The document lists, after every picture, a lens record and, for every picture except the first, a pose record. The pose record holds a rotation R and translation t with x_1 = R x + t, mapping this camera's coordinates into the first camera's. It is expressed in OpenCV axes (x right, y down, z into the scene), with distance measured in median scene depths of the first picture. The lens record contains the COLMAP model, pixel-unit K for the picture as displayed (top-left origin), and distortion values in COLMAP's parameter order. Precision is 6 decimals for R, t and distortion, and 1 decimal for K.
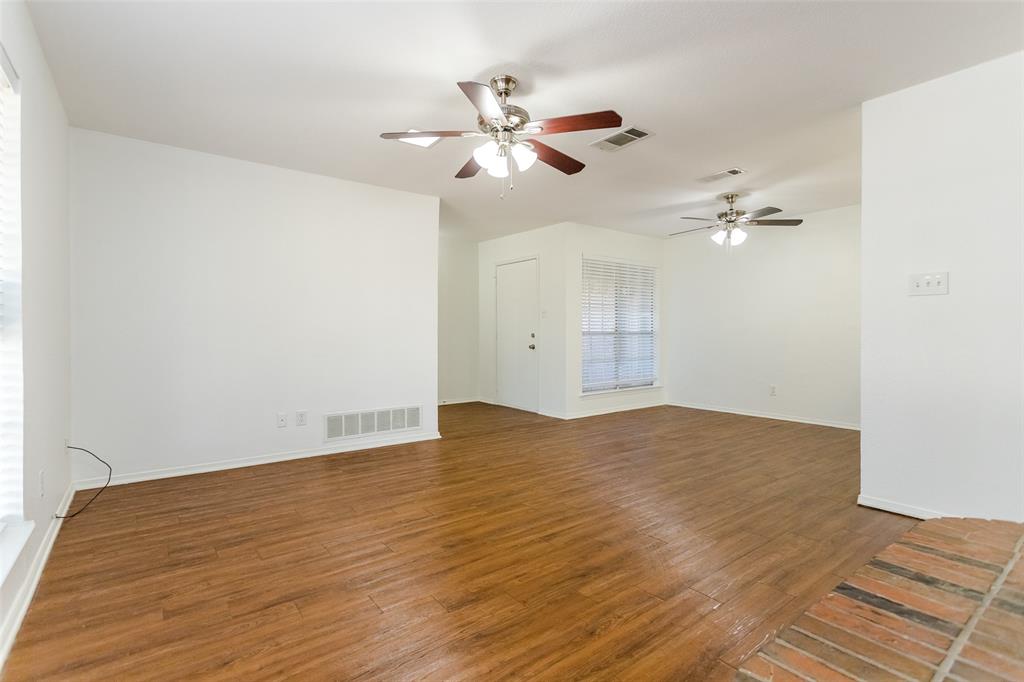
lens RADIAL K [[486.4, 0, 510.3], [0, 486.4, 336.9], [0, 0, 1]] dist [0.001138, -0.000240]
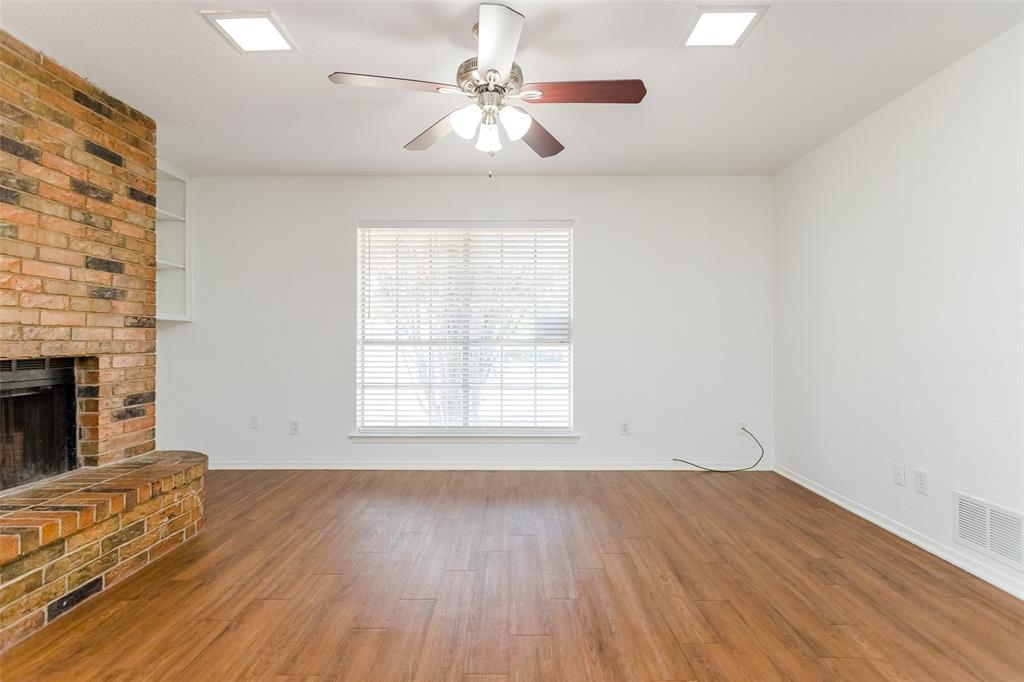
lens RADIAL K [[486.4, 0, 510.3], [0, 486.4, 336.9], [0, 0, 1]] dist [0.001138, -0.000240]
pose [[-0.605530, 0.000330, -0.795822, 0.411338], [-0.006539, 0.999964, 0.005390, -0.018155], [0.795795, 0.008468, -0.605506, 1.039843]]
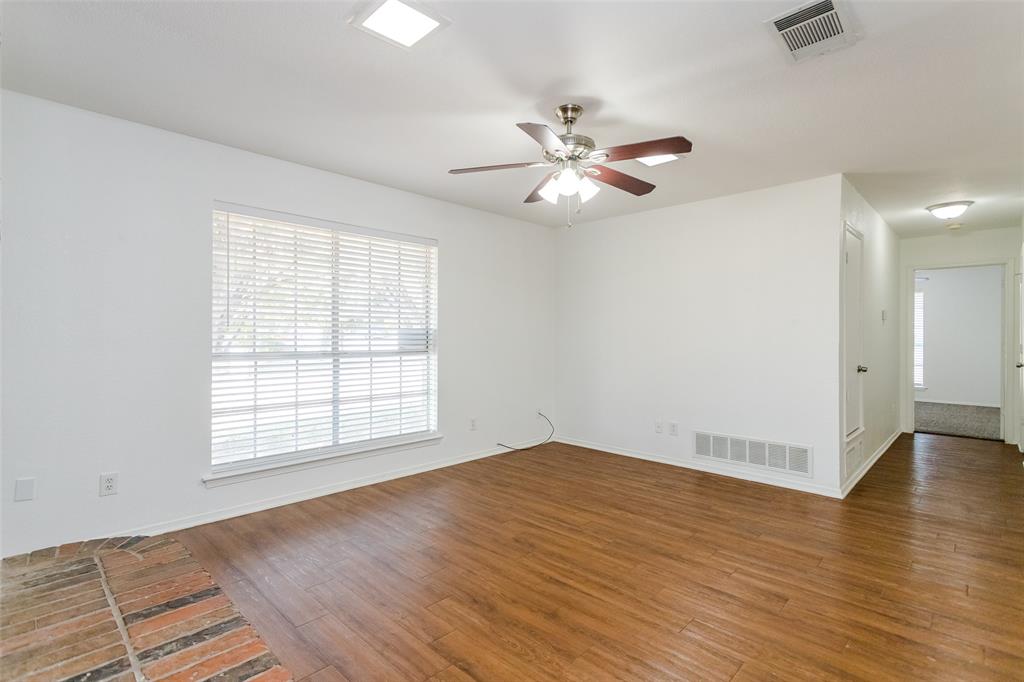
lens RADIAL K [[486.4, 0, 510.3], [0, 486.4, 336.9], [0, 0, 1]] dist [0.001138, -0.000240]
pose [[0.149990, 0.002634, -0.988684, 0.655712], [-0.012325, 0.999924, 0.000794, -0.040229], [0.988611, 0.012067, 0.150011, 0.506579]]
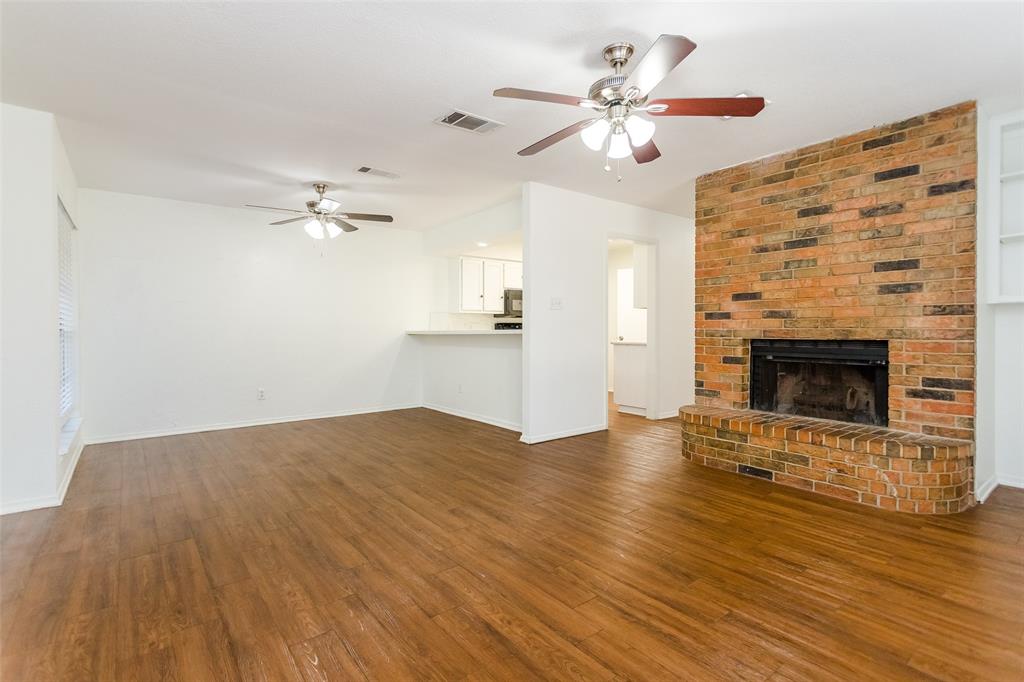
lens RADIAL K [[494.4, 0, 513.9], [0, 494.4, 335.4], [0, 0, 1]] dist [-0.001774, -0.000481]
pose [[-0.016881, -0.005668, 0.999841, -0.630687], [0.012412, 0.999906, 0.005878, -0.005539], [-0.999780, 0.012509, -0.016809, 0.833908]]
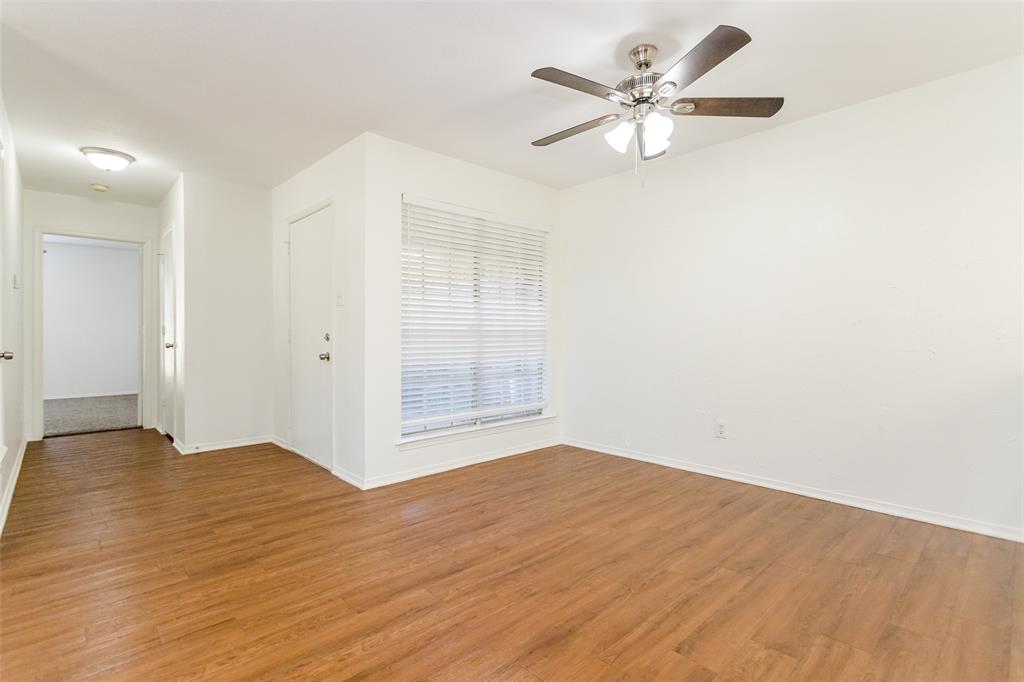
lens RADIAL K [[486.4, 0, 510.3], [0, 486.4, 336.9], [0, 0, 1]] dist [0.001138, -0.000240]
pose [[0.994766, 0.002762, 0.102144, 0.348752], [-0.002241, 0.999984, -0.005211, -0.001389], [-0.102156, 0.004954, 0.994756, 0.680167]]
